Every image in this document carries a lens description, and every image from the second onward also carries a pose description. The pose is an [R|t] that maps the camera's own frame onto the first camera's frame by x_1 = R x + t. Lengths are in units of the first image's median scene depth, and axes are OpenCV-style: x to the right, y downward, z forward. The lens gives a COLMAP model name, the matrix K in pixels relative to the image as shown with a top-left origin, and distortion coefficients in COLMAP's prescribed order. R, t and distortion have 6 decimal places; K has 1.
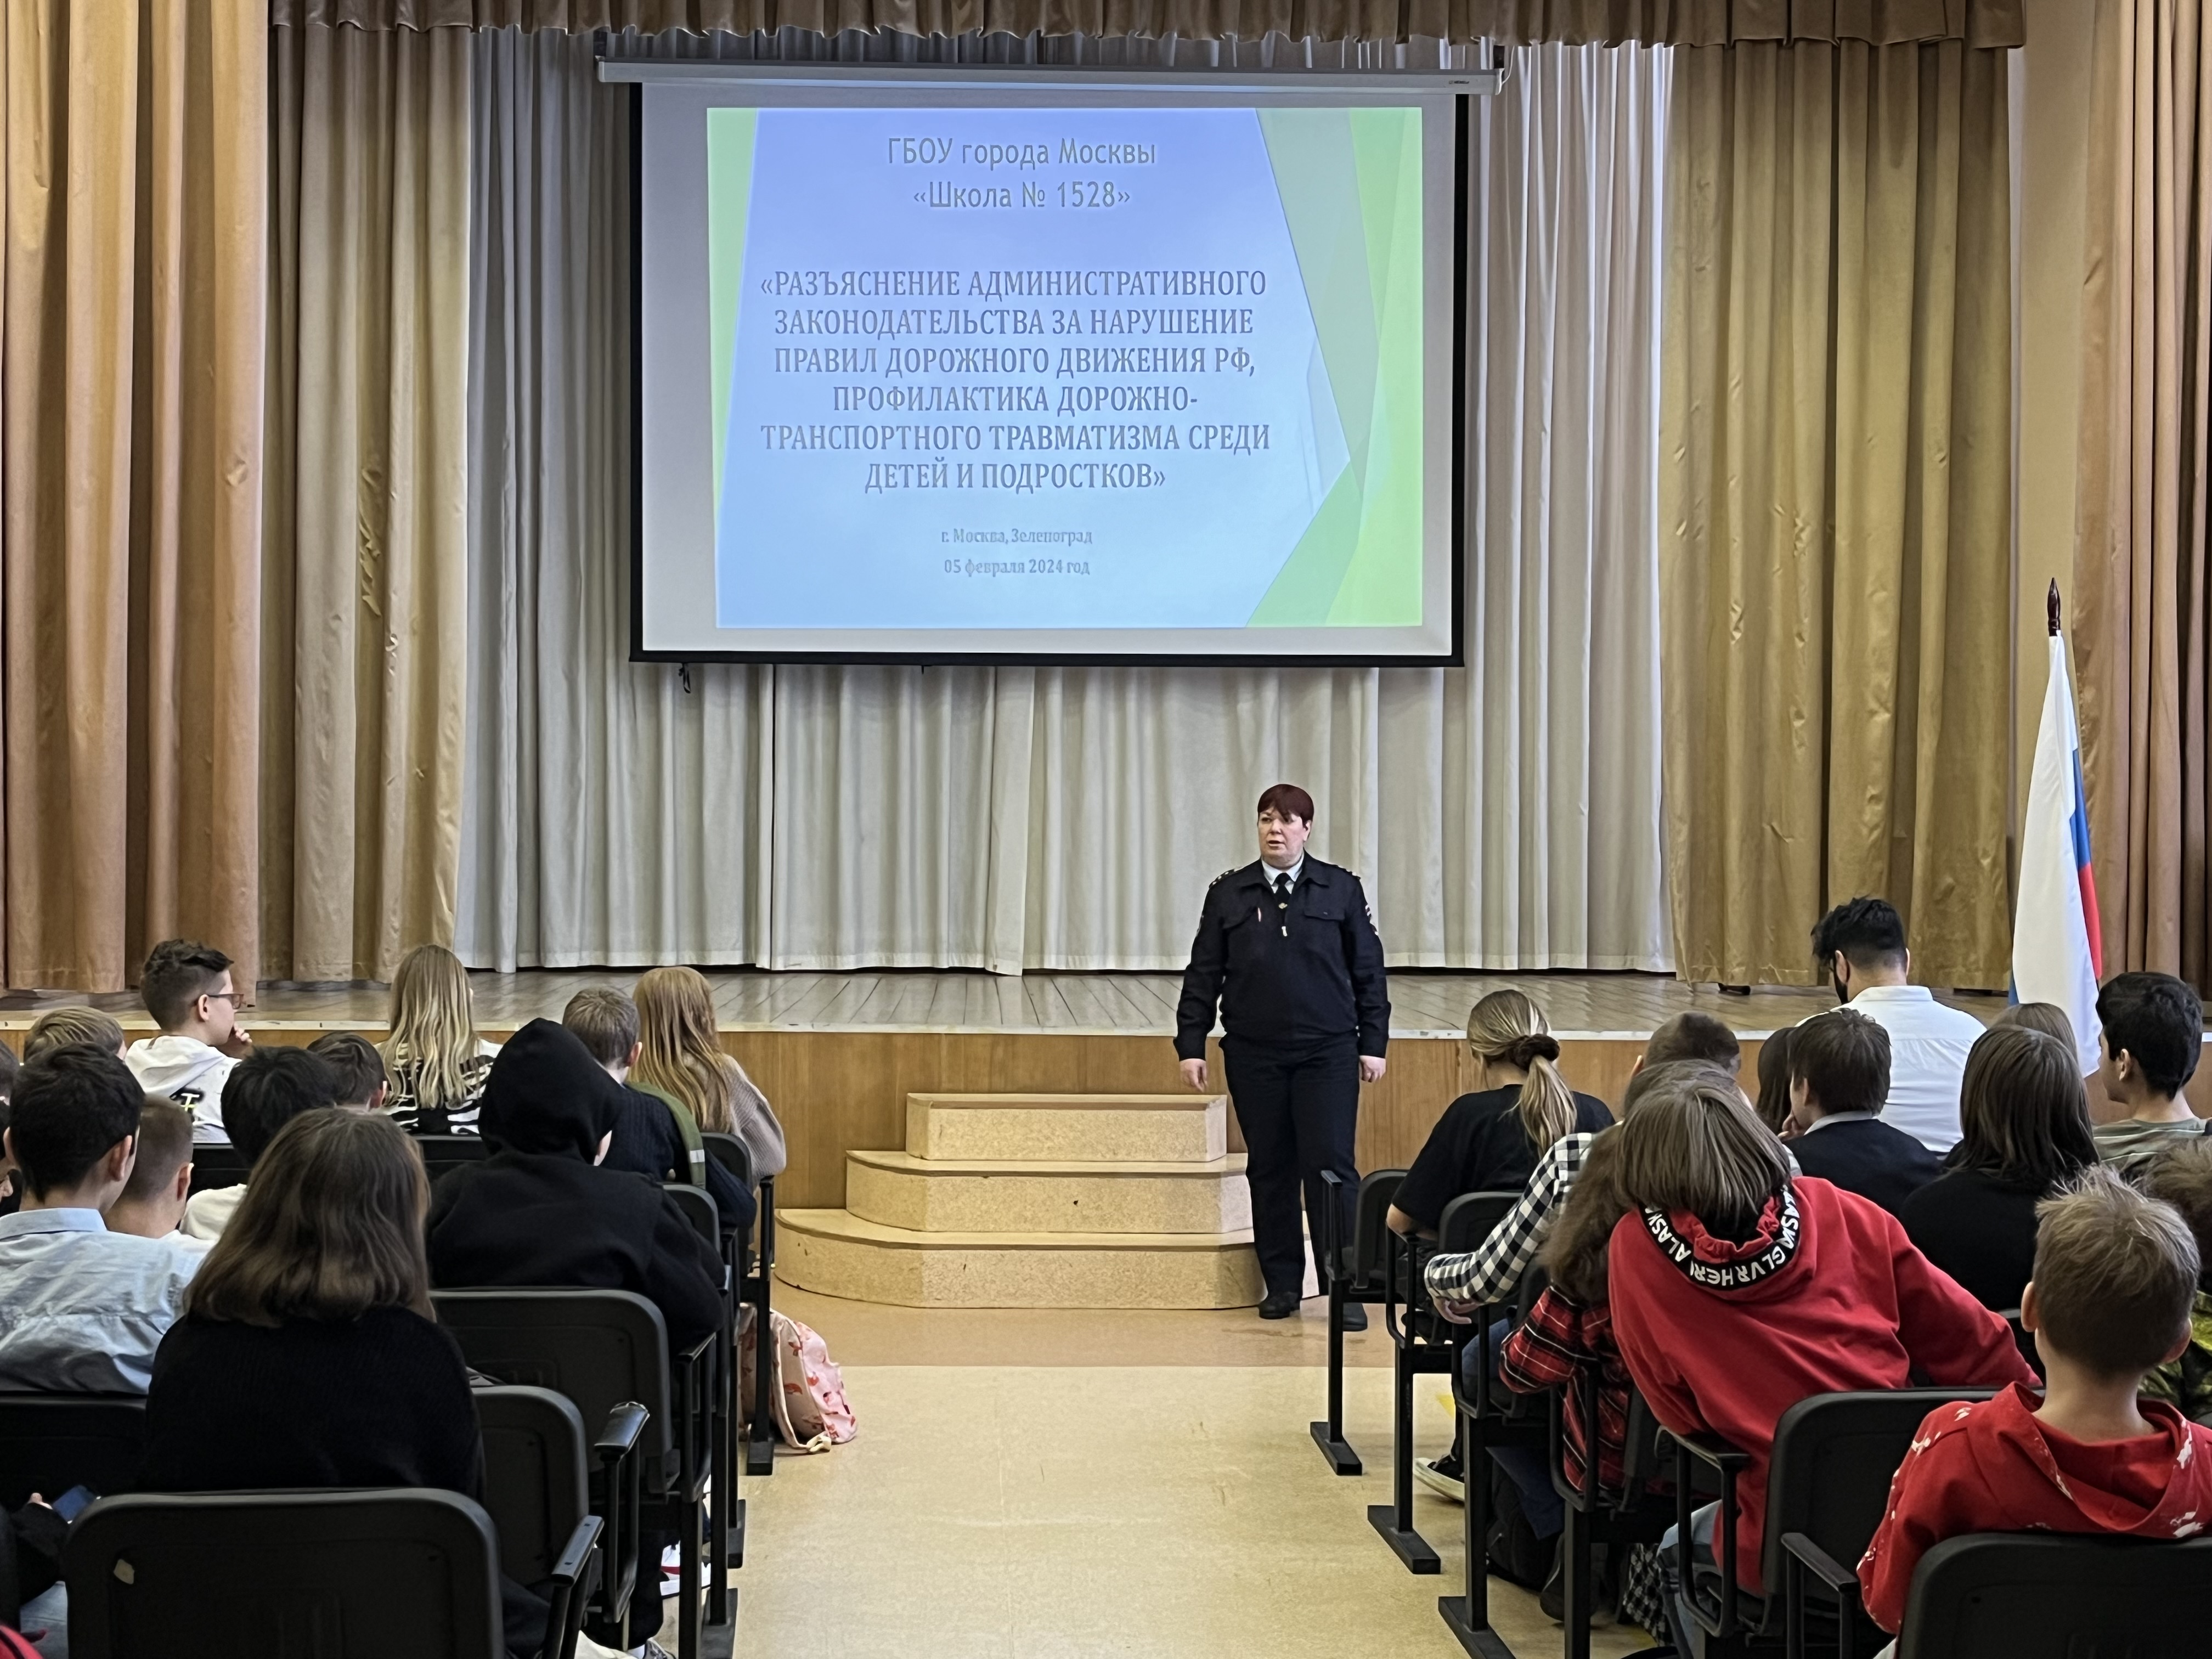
lens RADIAL K [[2966.8, 0, 1086.6], [0, 2966.8, 837.3], [0, 0, 1]] dist [0.036256, 0.000000]
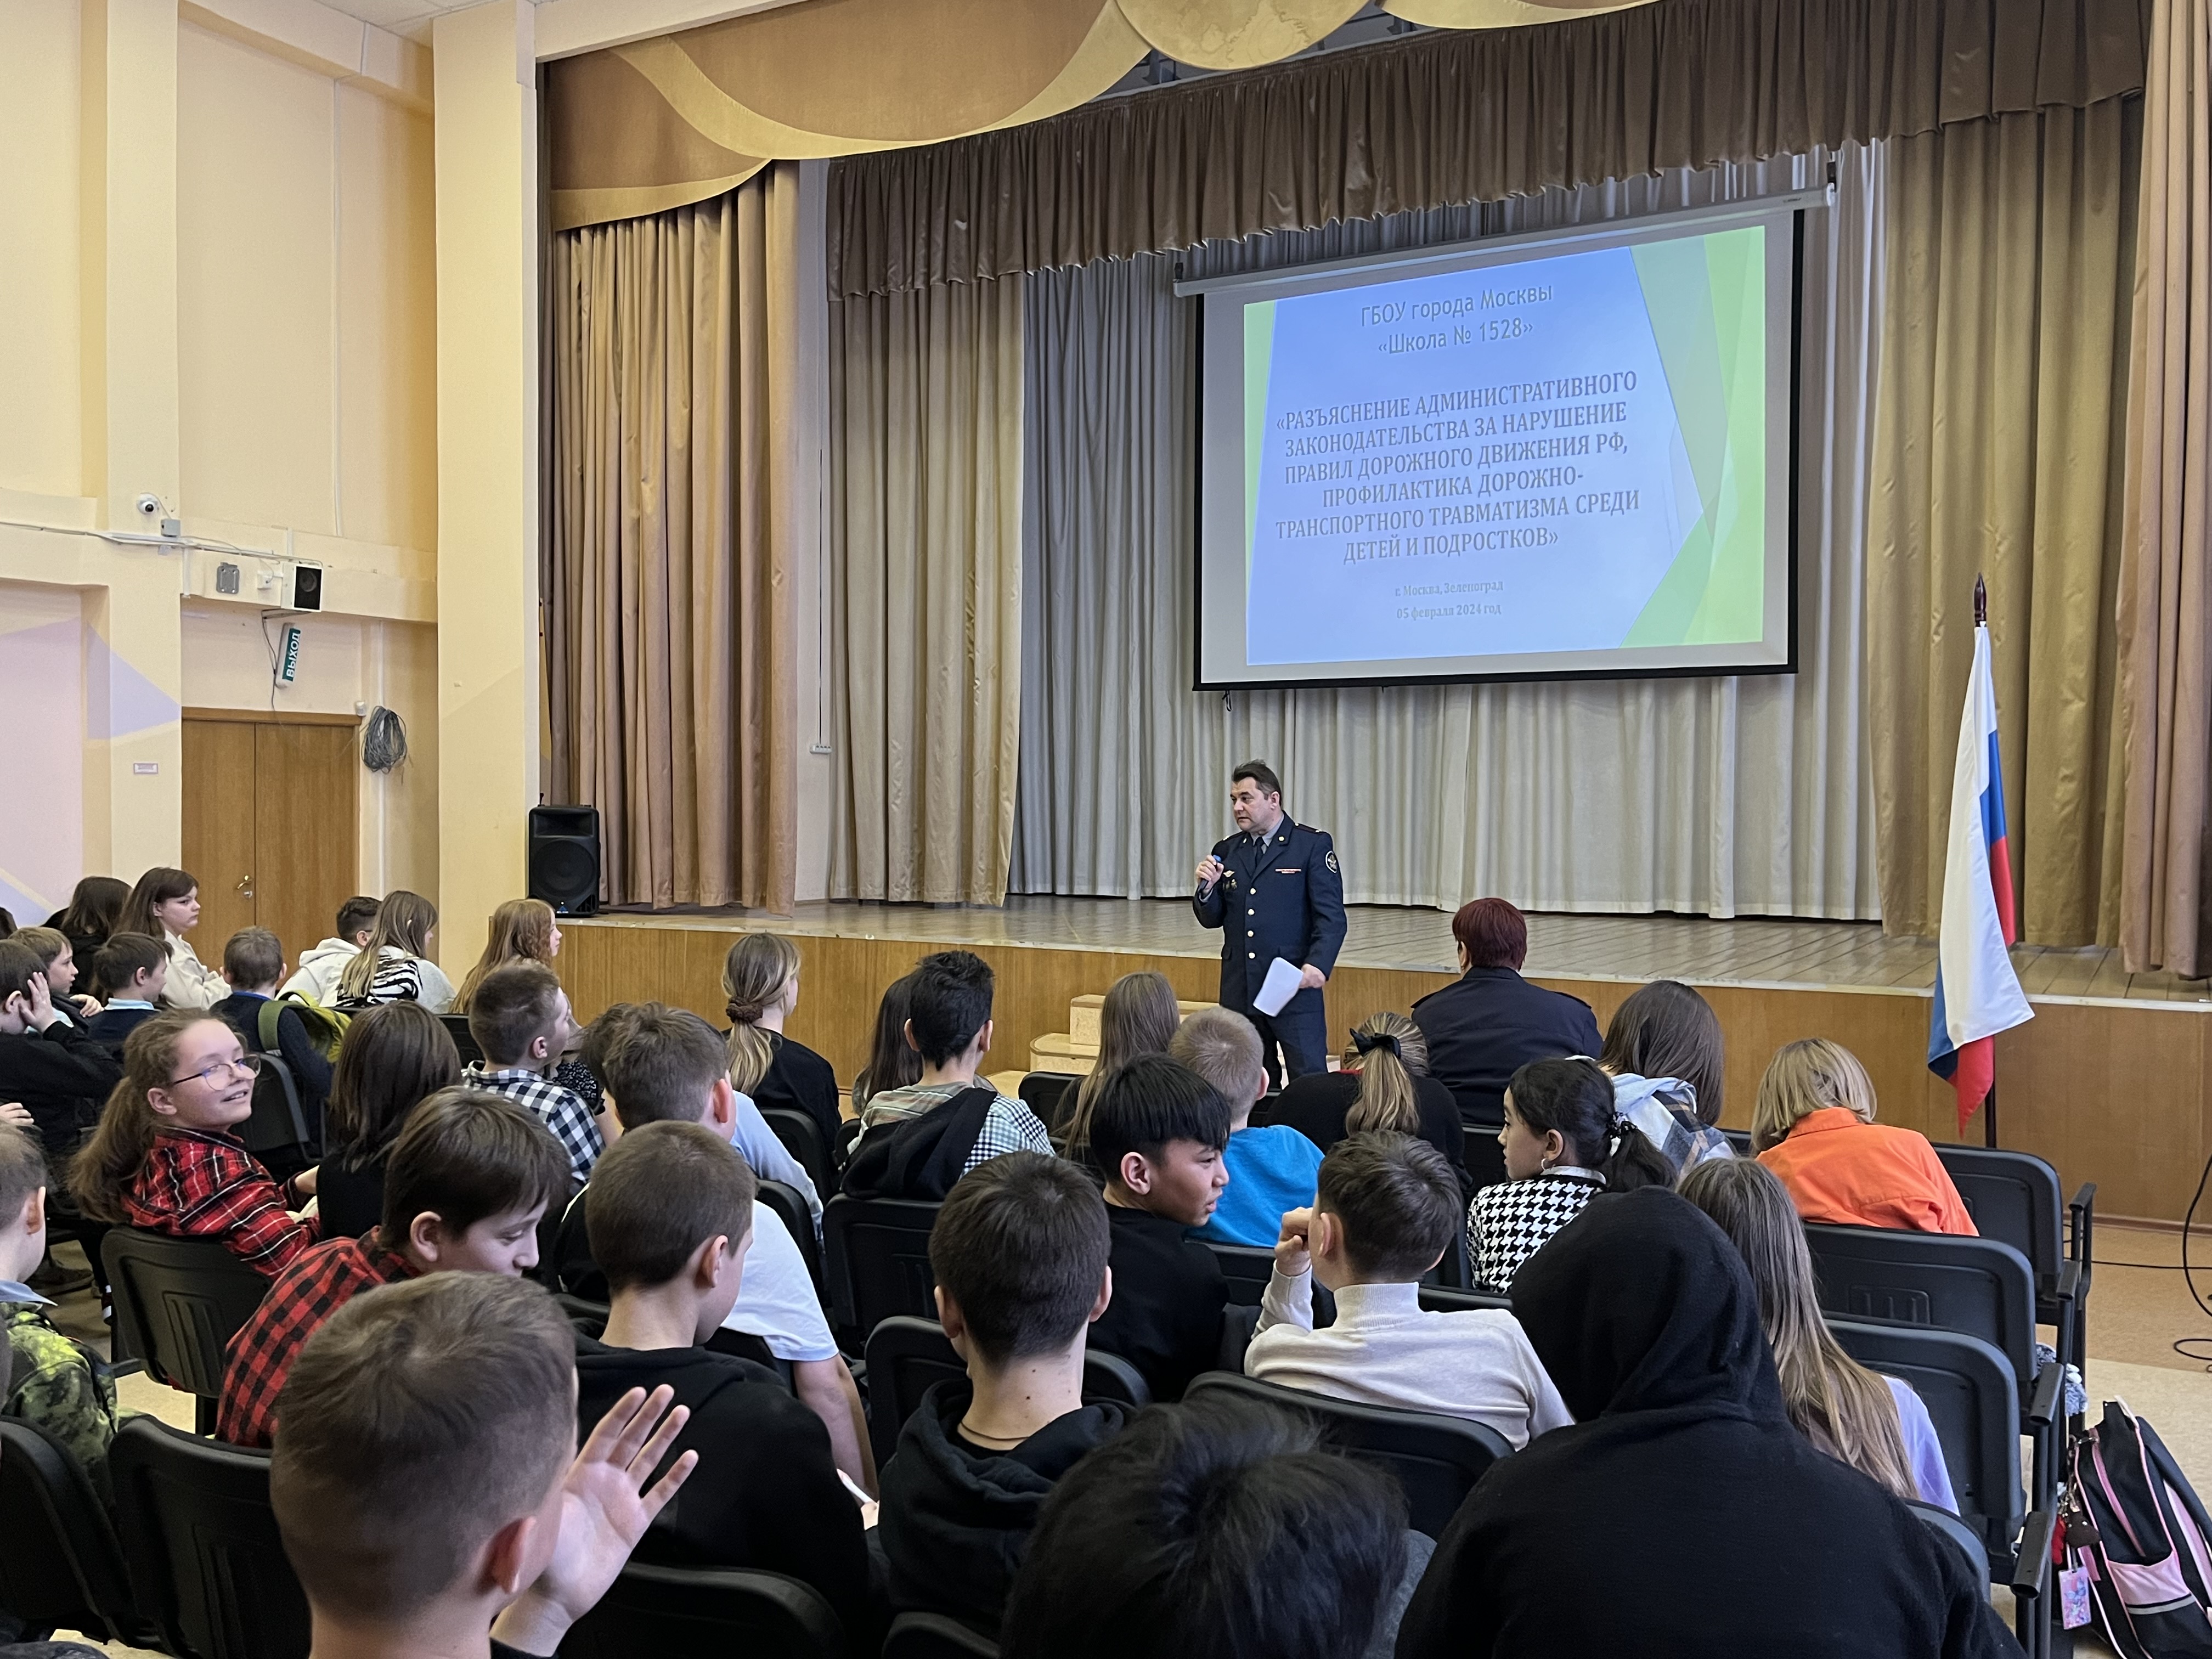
lens RADIAL K [[1892.0, 0, 1090.5], [0, 1892.0, 831.1], [0, 0, 1]] dist [0.016085, -0.038372]
pose [[0.852848, 0.007973, -0.522099, 0.289895], [-0.001739, 0.999921, 0.012430, -0.001153], [0.522157, -0.009693, 0.852795, 0.175922]]
